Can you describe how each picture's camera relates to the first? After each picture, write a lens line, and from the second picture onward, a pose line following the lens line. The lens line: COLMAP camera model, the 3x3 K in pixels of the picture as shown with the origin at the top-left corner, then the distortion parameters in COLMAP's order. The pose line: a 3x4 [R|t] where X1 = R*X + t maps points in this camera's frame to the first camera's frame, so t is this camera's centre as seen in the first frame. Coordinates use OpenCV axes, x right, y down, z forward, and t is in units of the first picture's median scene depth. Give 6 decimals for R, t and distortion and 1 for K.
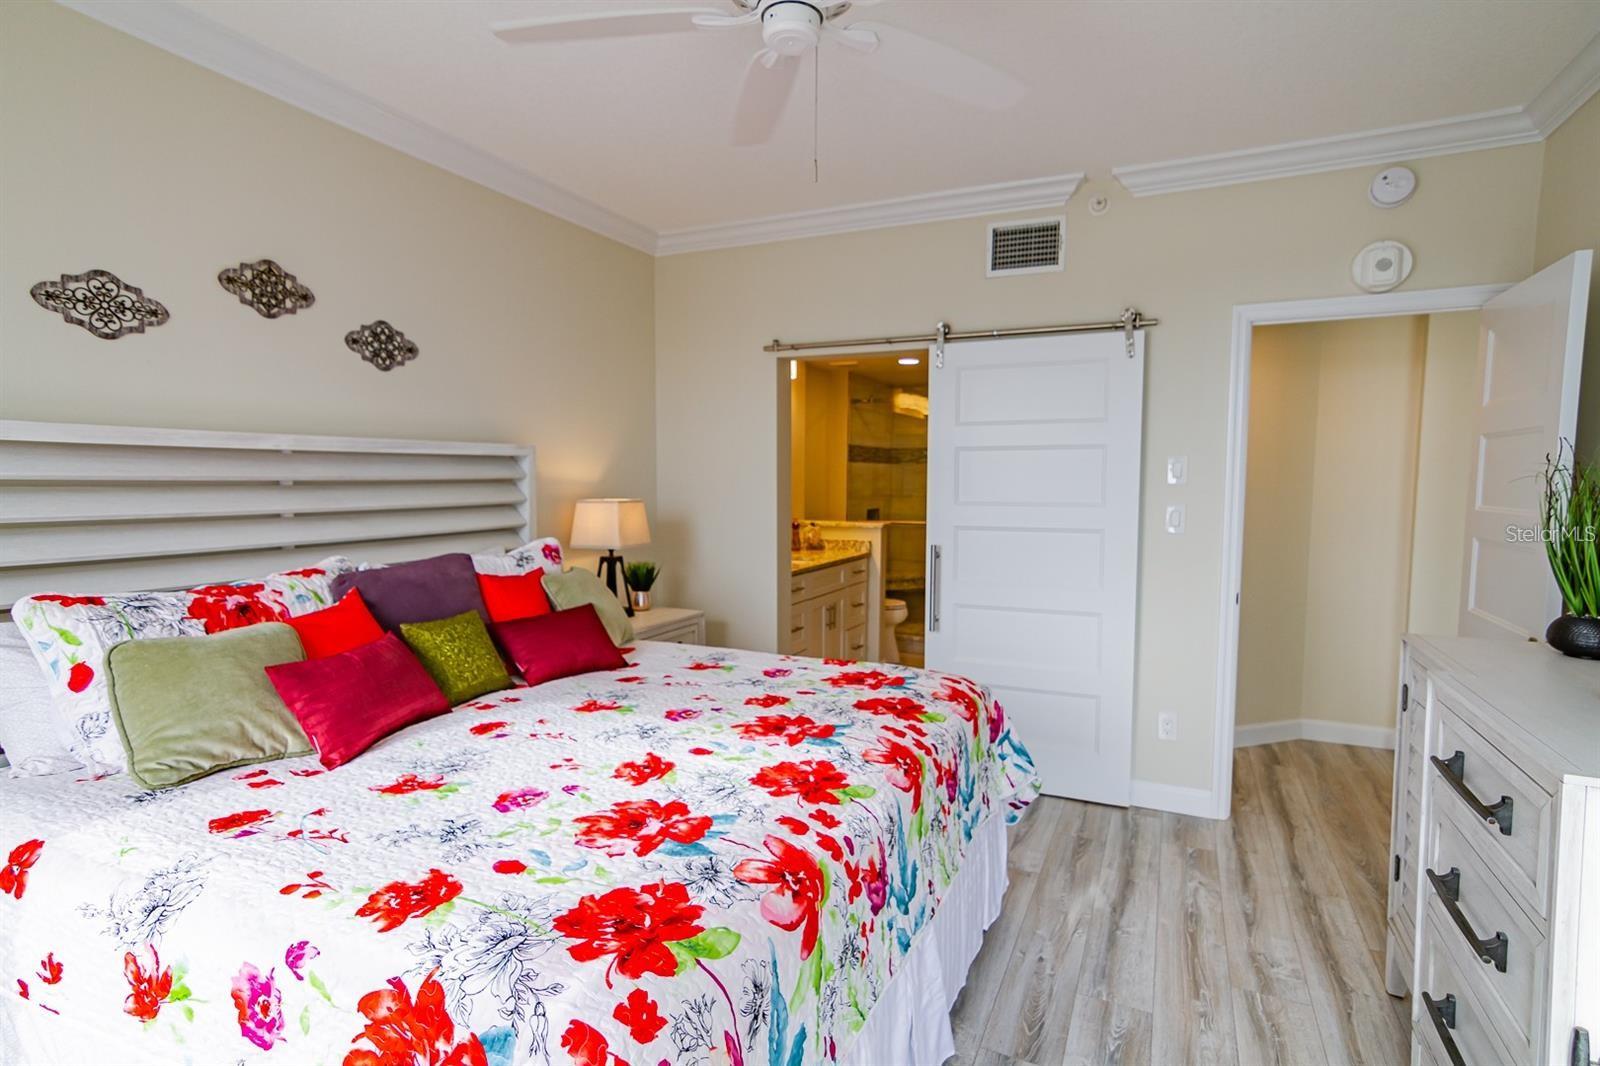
lens RADIAL K [[827.5, 0, 757.0], [0, 827.5, 508.1], [0, 0, 1]] dist [-0.003380, 0.019185]
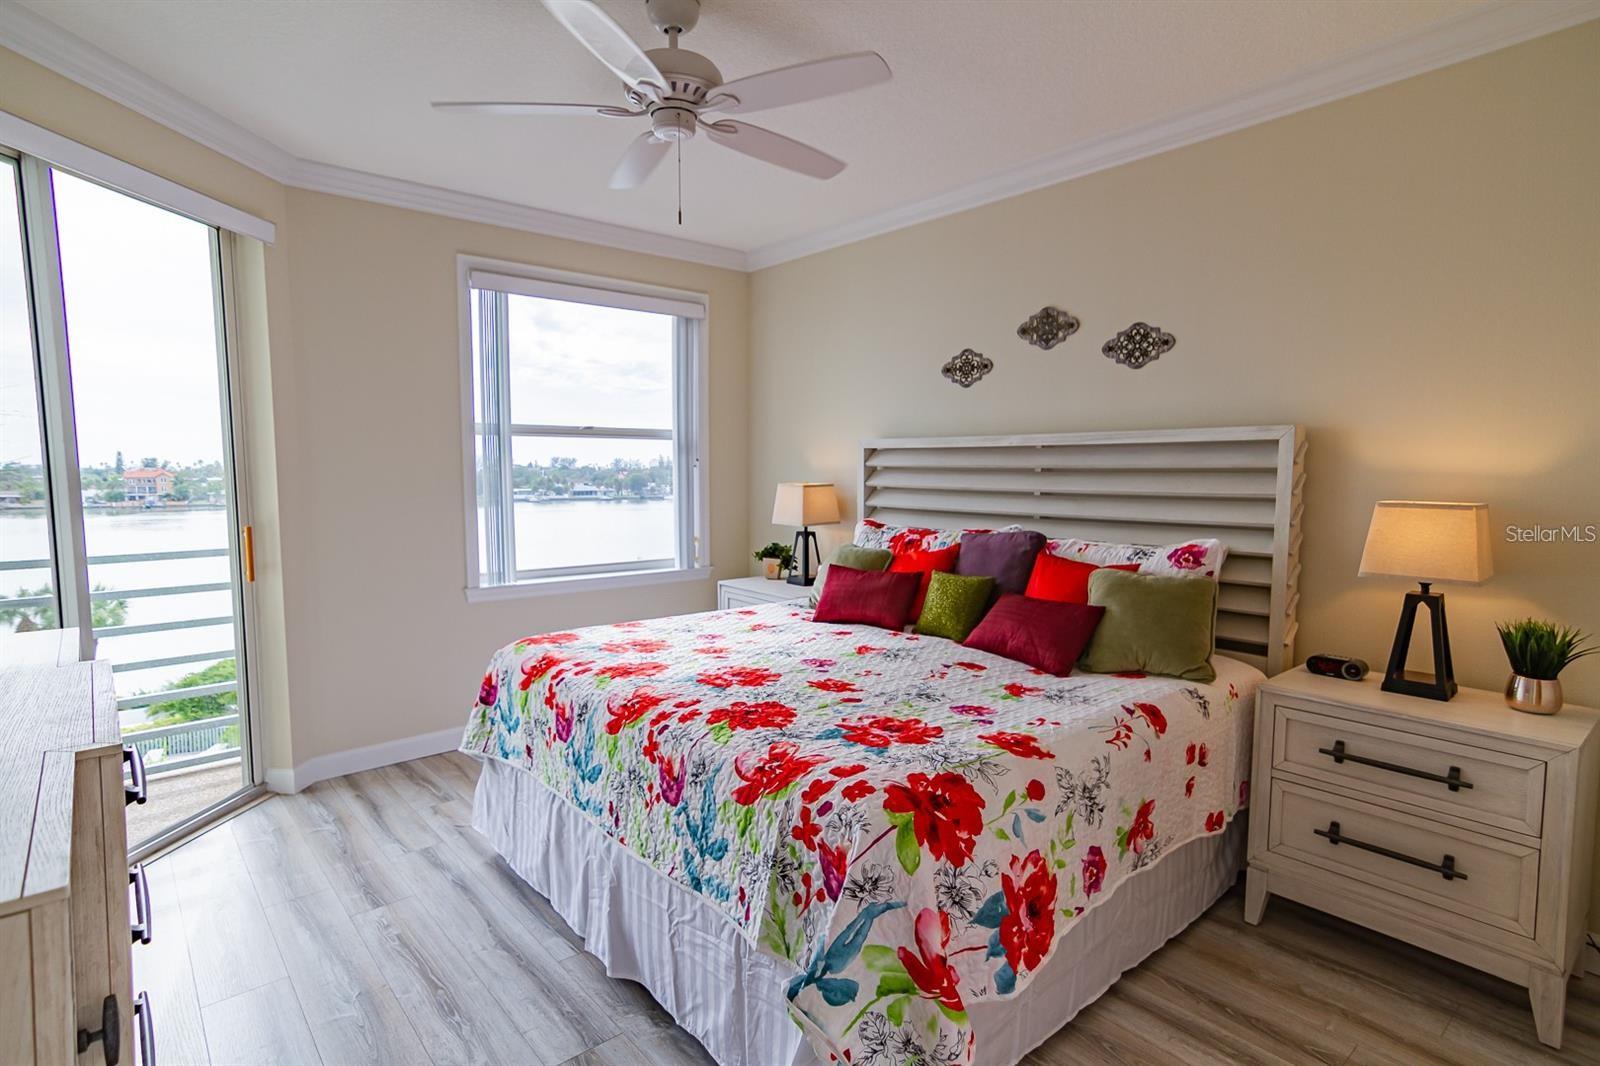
lens RADIAL K [[827.5, 0, 801.2], [0, 827.5, 548.5], [0, 0, 1]] dist [-0.003380, 0.019185]
pose [[-0.408660, 0.085568, -0.908667, 0.811816], [-0.045076, 0.992488, 0.113734, -0.035730], [0.911573, 0.087438, -0.401734, 1.136315]]
